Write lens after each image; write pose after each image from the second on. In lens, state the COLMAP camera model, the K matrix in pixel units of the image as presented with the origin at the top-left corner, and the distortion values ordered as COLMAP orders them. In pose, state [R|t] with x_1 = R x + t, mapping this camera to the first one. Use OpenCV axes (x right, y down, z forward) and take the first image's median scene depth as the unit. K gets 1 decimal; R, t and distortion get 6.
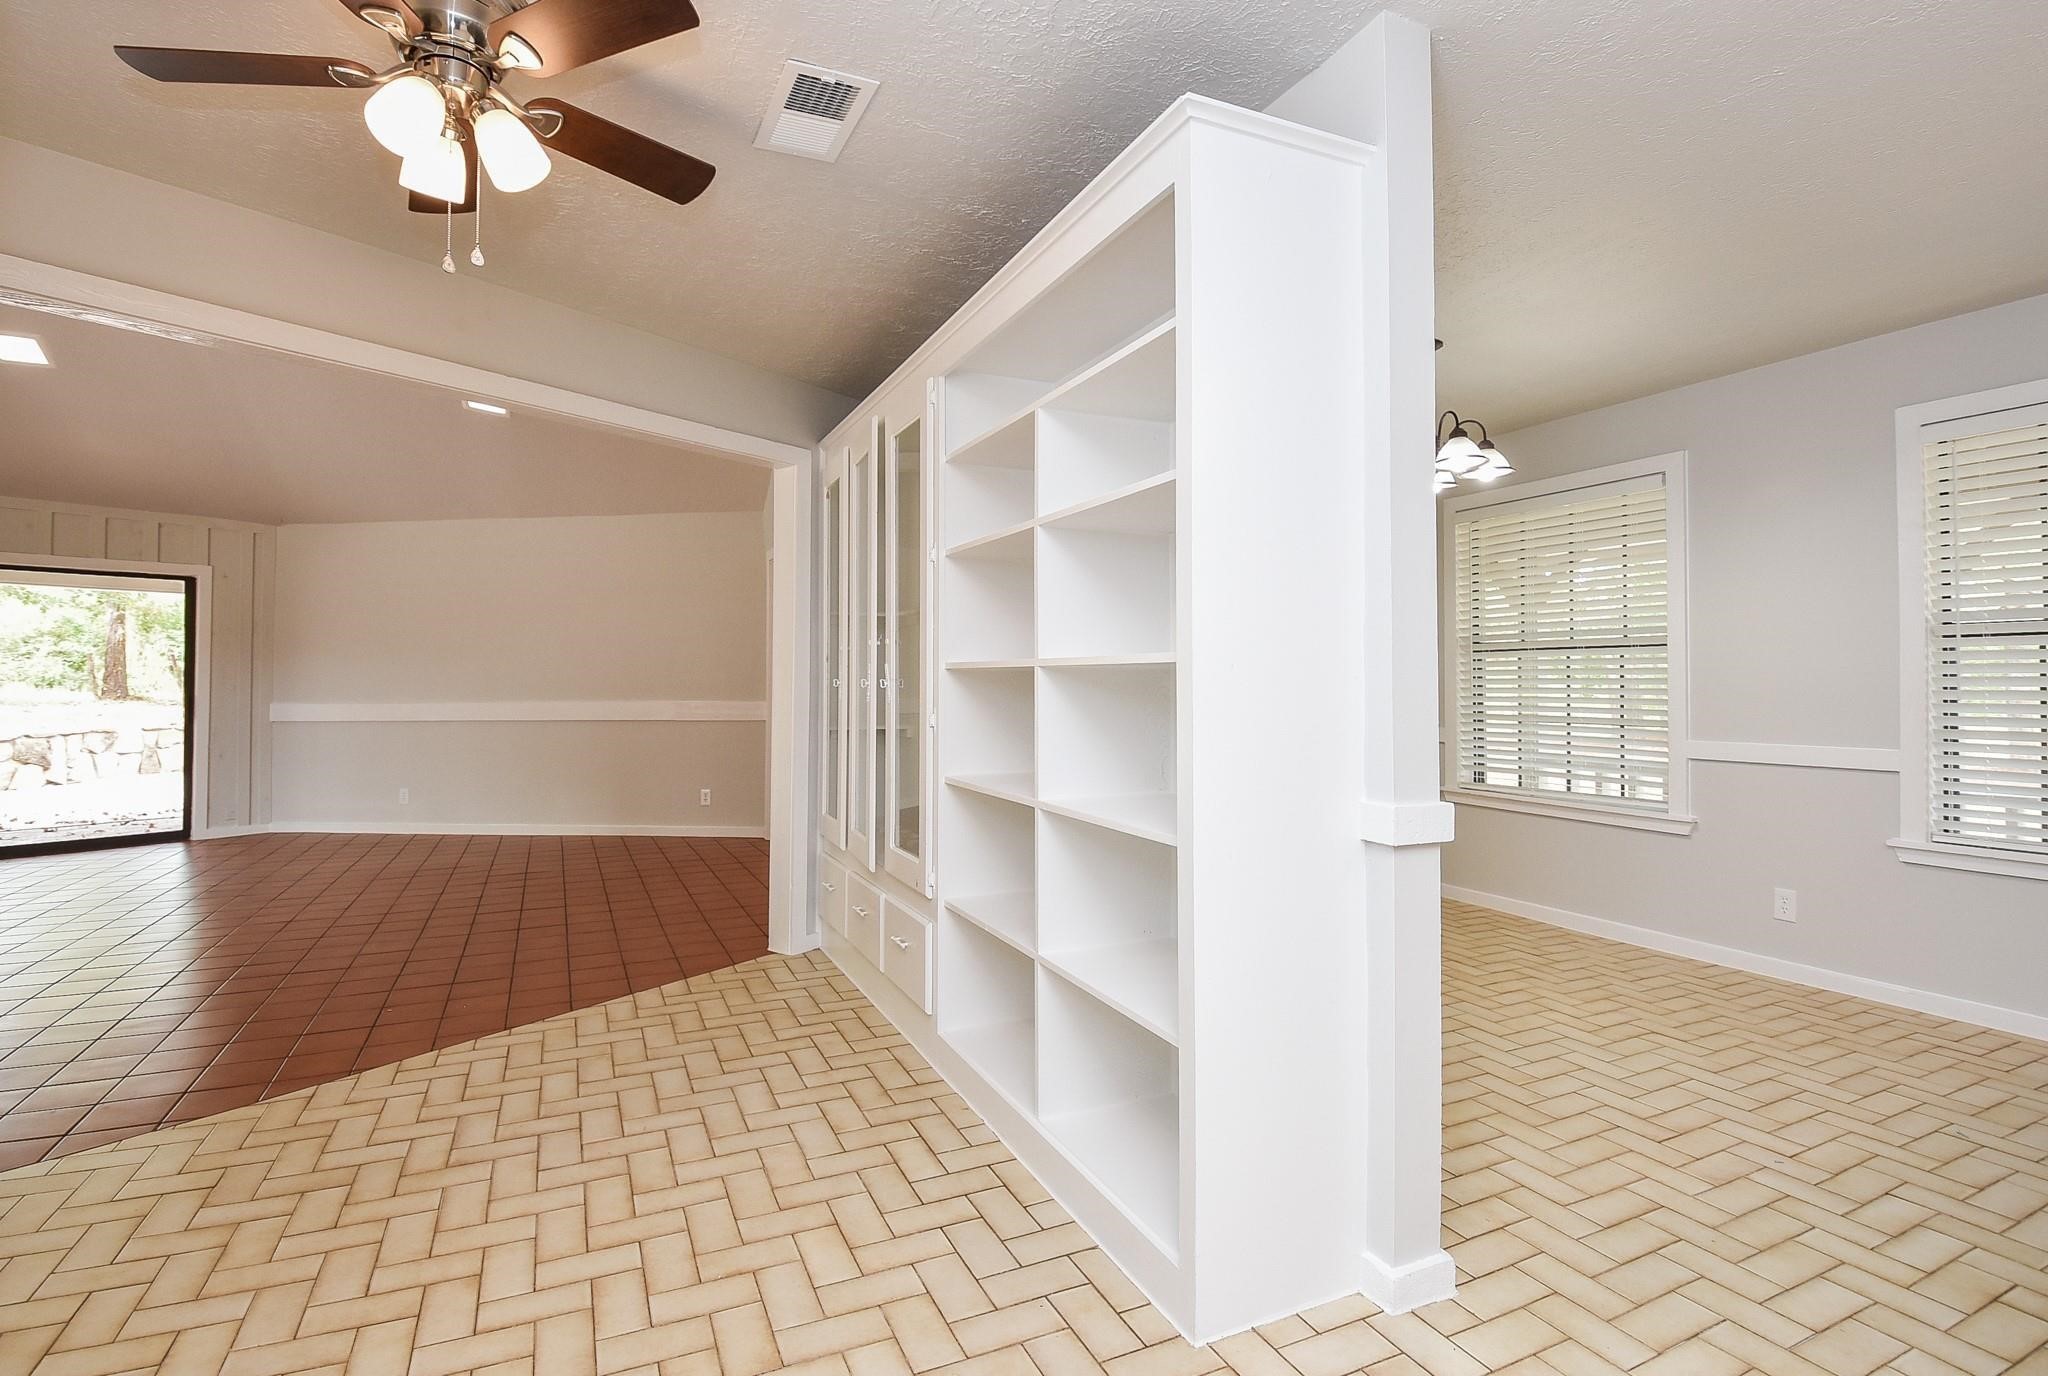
lens RADIAL K [[964.7, 0, 1014.4], [0, 964.7, 677.4], [0, 0, 1]] dist [0.000937, -0.012276]
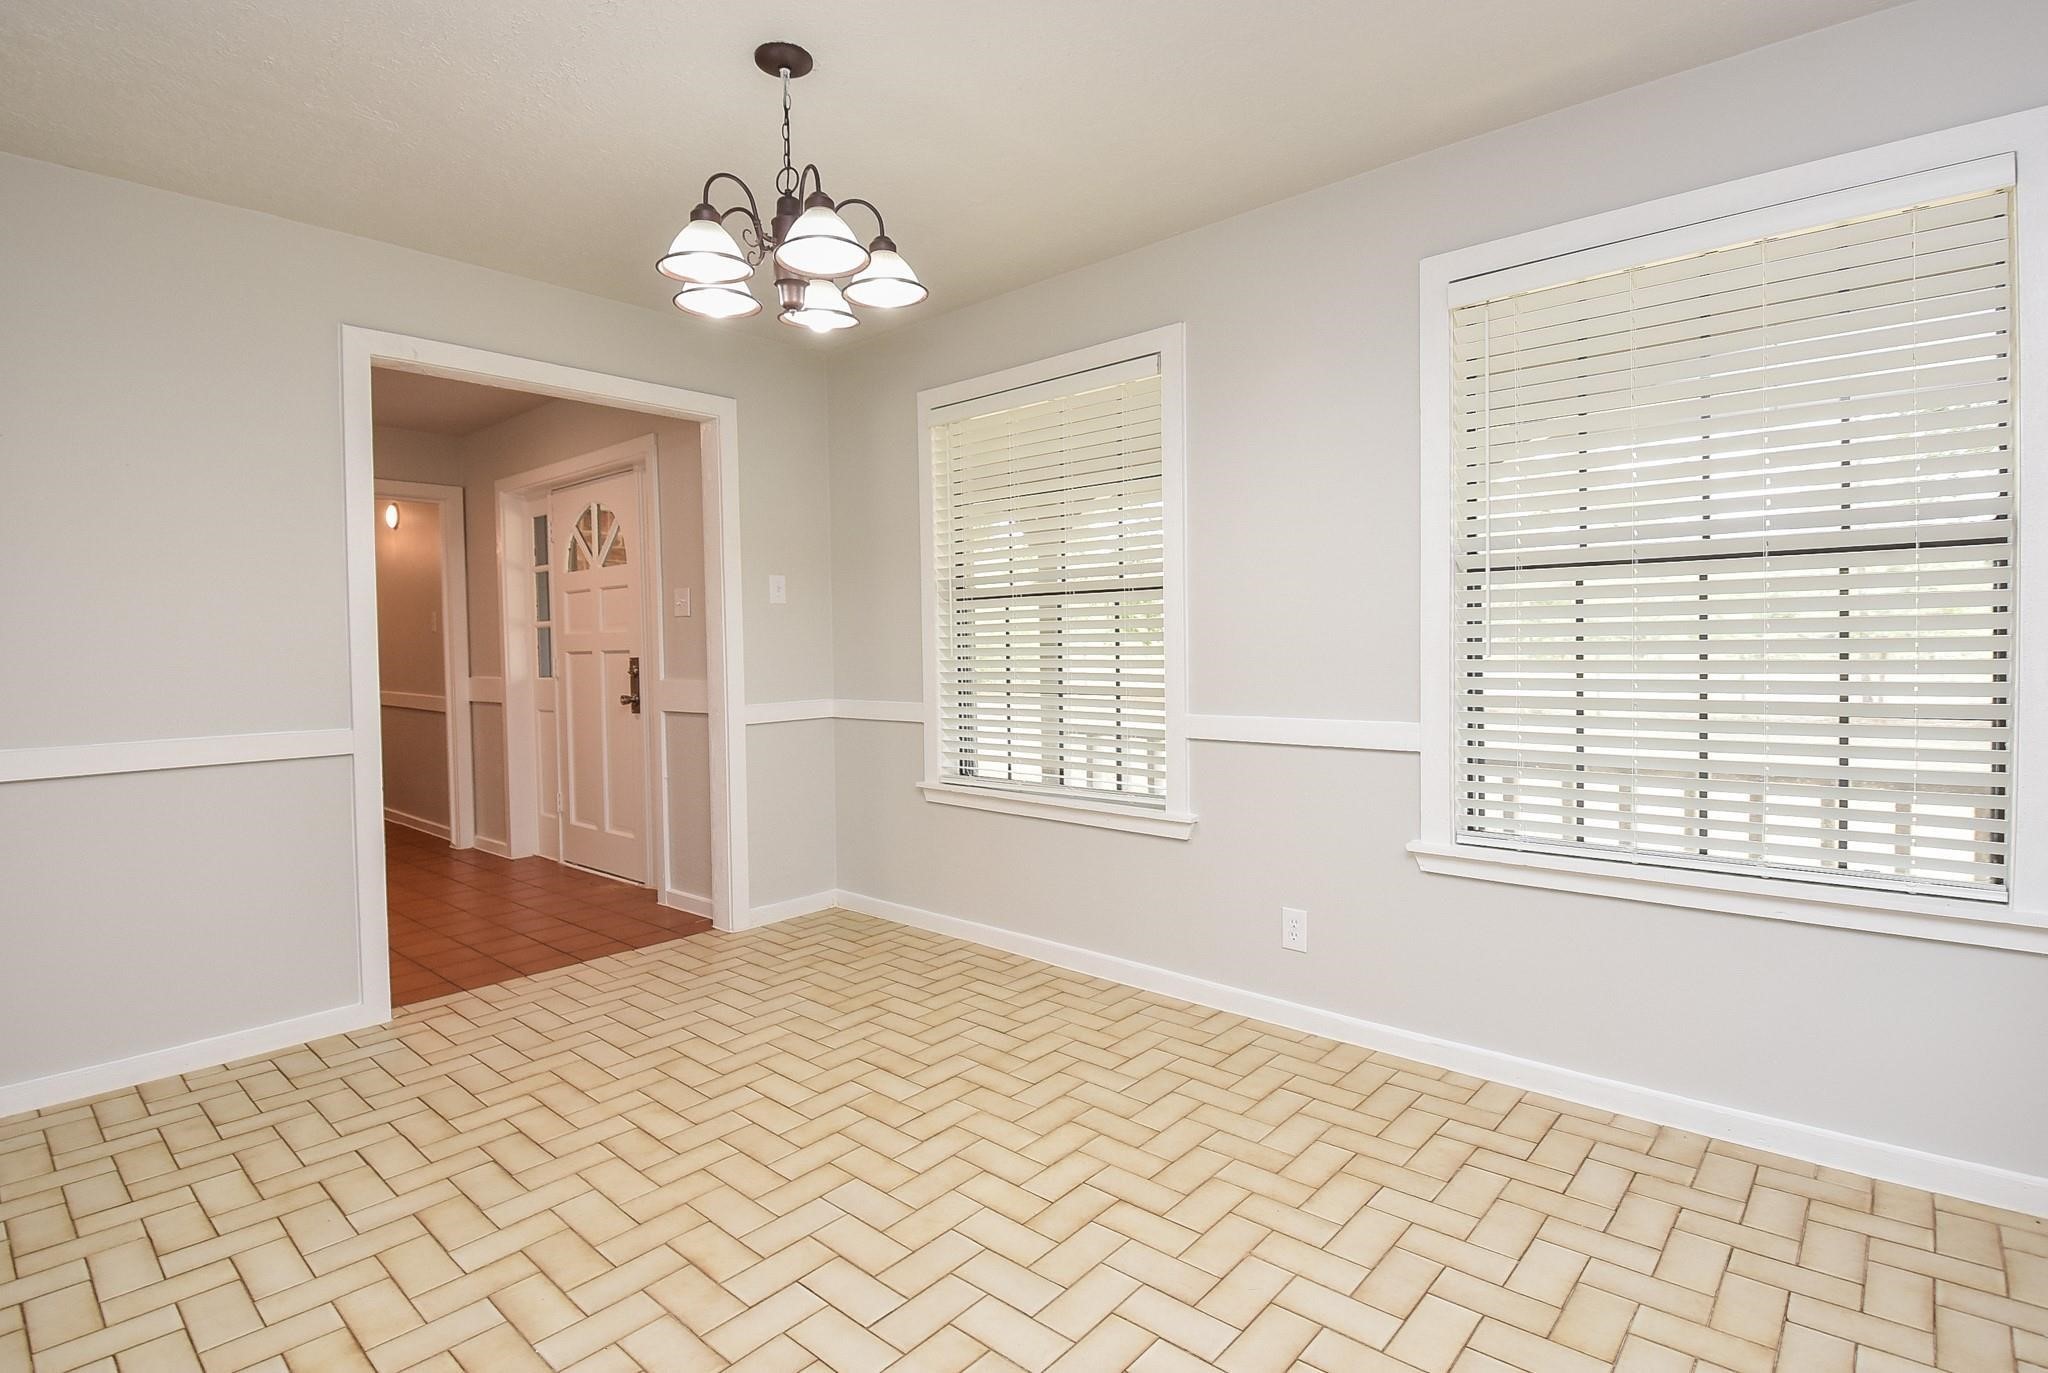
lens RADIAL K [[1009.4, 0, 1024.0], [0, 1009.4, 686.5], [0, 0, 1]] dist [0.046089, -0.000157]
pose [[0.917769, -0.034541, 0.395608, 0.322587], [0.015414, 0.998558, 0.051427, 0.001497], [-0.396814, -0.041100, 0.916978, 0.389279]]
